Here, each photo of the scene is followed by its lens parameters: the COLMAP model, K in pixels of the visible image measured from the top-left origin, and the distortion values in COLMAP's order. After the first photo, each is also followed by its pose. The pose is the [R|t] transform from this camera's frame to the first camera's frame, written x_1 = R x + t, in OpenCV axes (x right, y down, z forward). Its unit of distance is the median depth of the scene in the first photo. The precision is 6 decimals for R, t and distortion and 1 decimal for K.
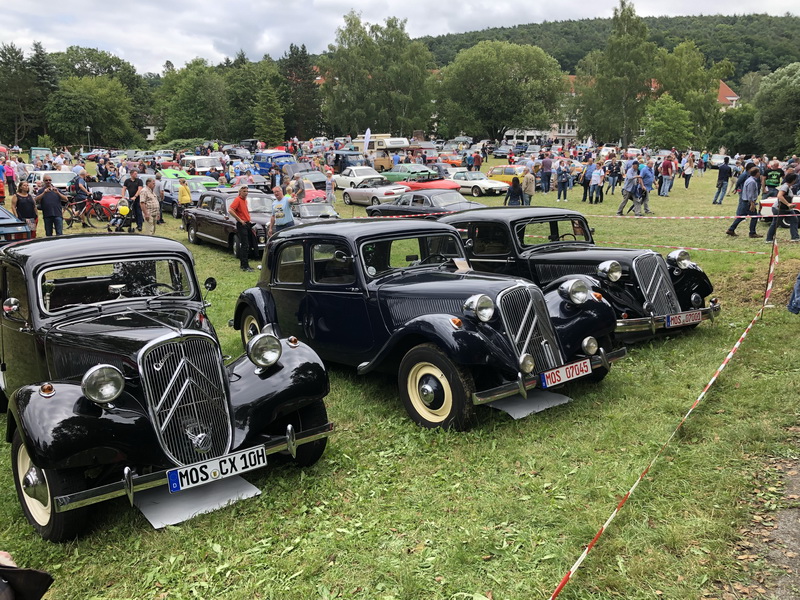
lens RADIAL K [[685.7, 0, 399.1], [0, 685.7, 296.5], [0, 0, 1]] dist [0.032226, -0.031447]
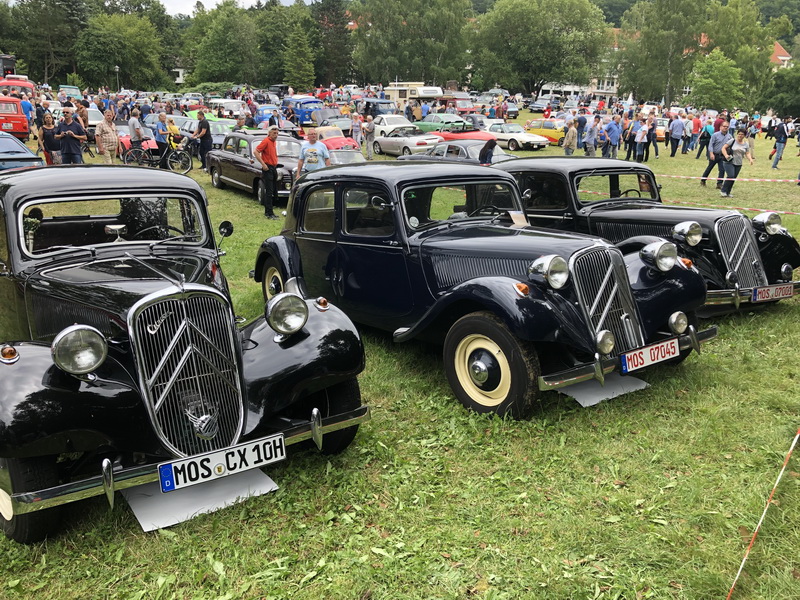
lens RADIAL K [[685.7, 0, 402.8], [0, 685.7, 301.9], [0, 0, 1]] dist [0.032226, -0.031447]
pose [[0.998665, 0.044387, -0.026432, -0.032235], [-0.042336, 0.996384, 0.073666, -0.000207], [0.029606, -0.072448, 0.996933, 0.165253]]
